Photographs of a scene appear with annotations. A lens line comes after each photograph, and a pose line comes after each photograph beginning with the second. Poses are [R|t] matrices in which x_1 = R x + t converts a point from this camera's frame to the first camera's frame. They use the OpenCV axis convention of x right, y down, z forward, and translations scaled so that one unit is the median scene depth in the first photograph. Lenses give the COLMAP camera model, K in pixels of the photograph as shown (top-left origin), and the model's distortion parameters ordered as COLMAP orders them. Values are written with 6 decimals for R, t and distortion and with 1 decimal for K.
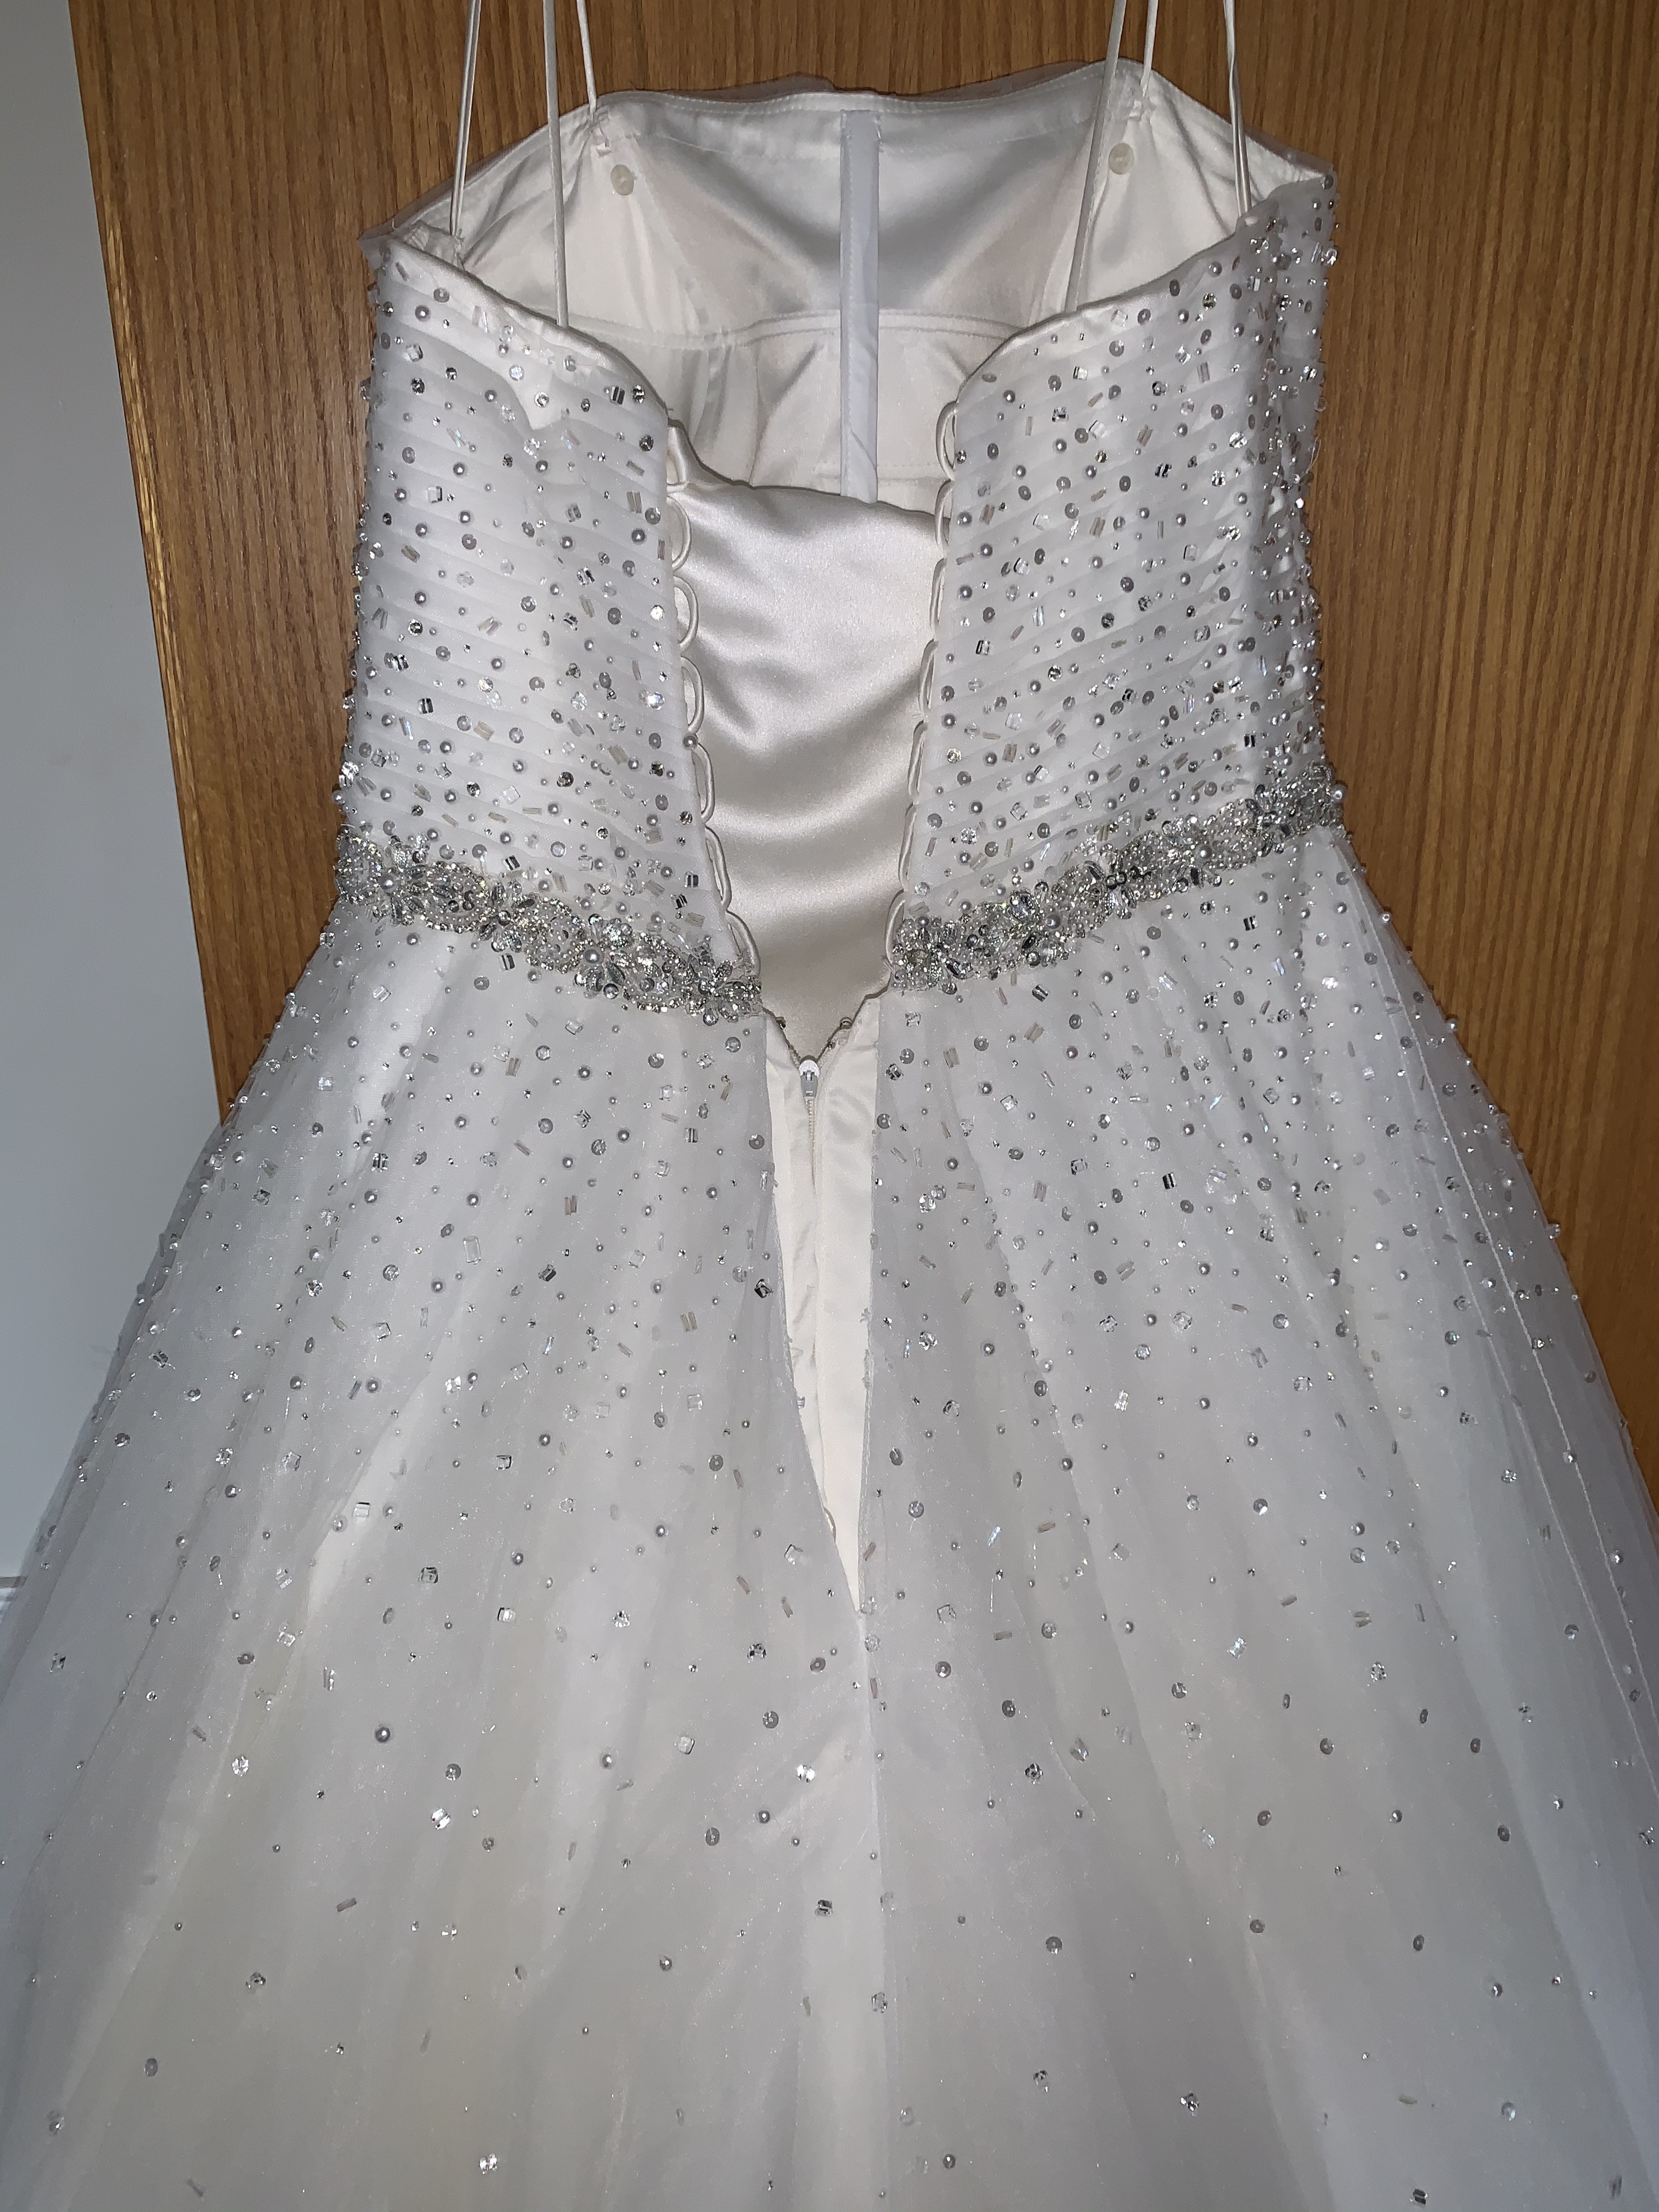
lens RADIAL K [[1713.9, 0, 843.8], [0, 1713.9, 1089.9], [0, 0, 1]] dist [0.029938, -0.039659]
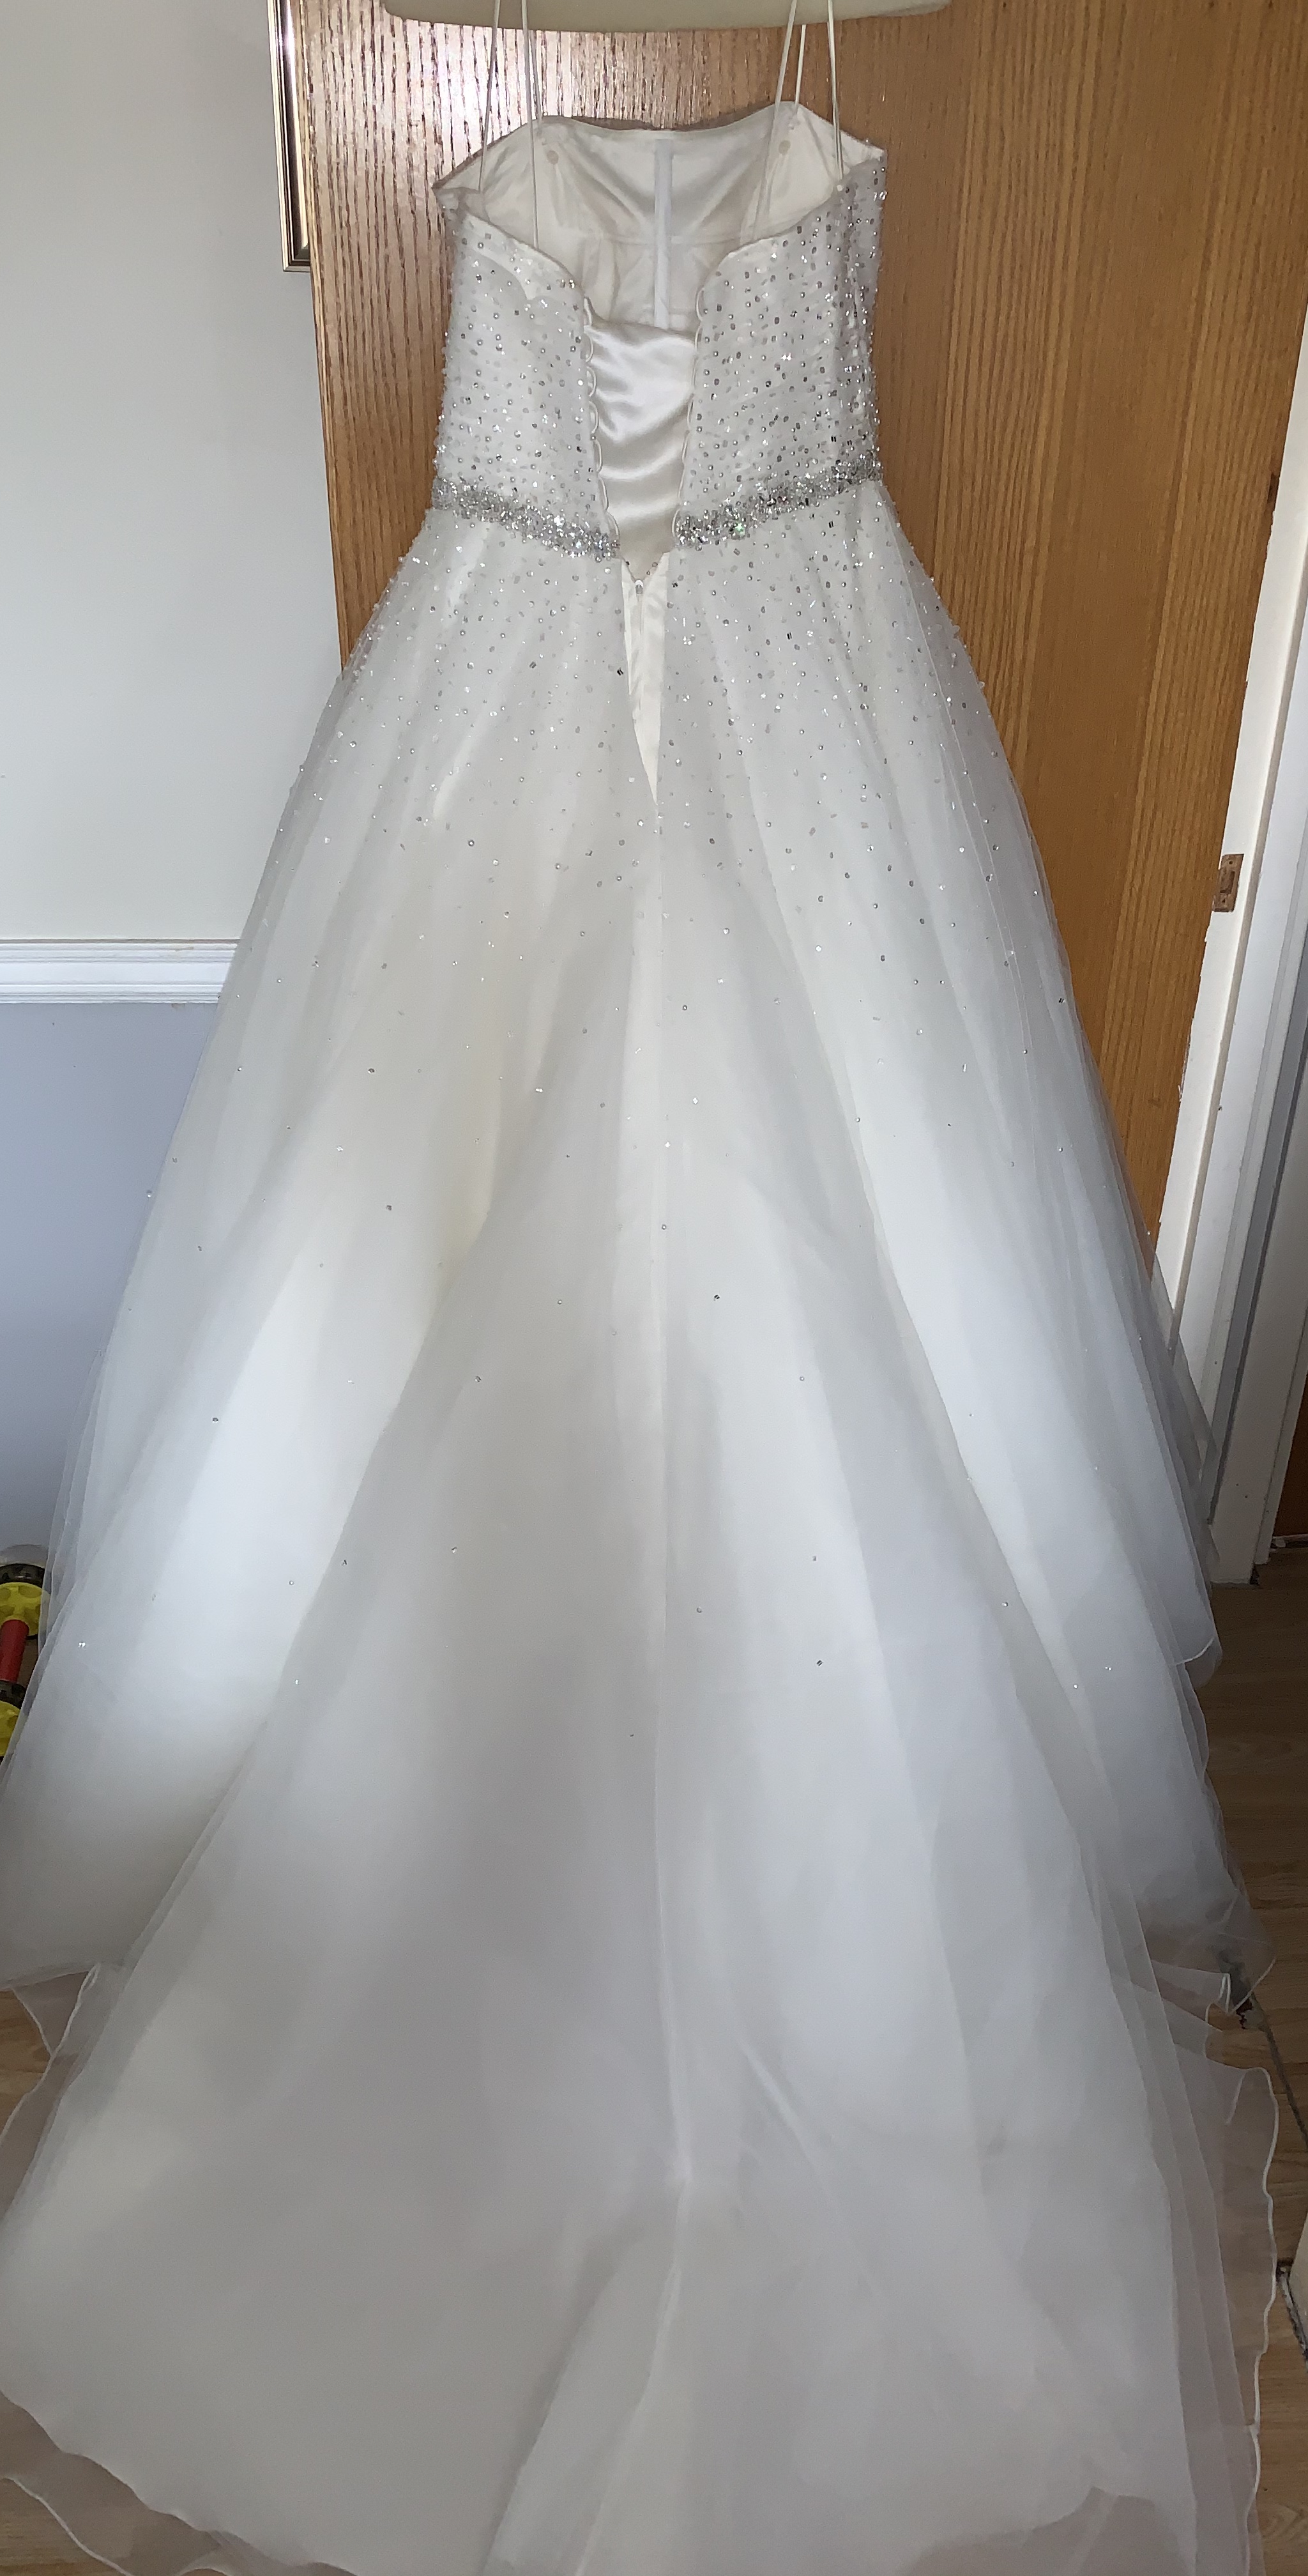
lens RADIAL K [[1994.7, 0, 634.7], [0, 1994.7, 1285.8], [0, 0, 1]] dist [-0.010345, 0.022336]
pose [[0.999889, 0.004491, 0.014187, -0.060163], [-0.007461, 0.976183, 0.216819, 0.336328], [-0.012875, -0.216901, 0.976109, -1.898144]]
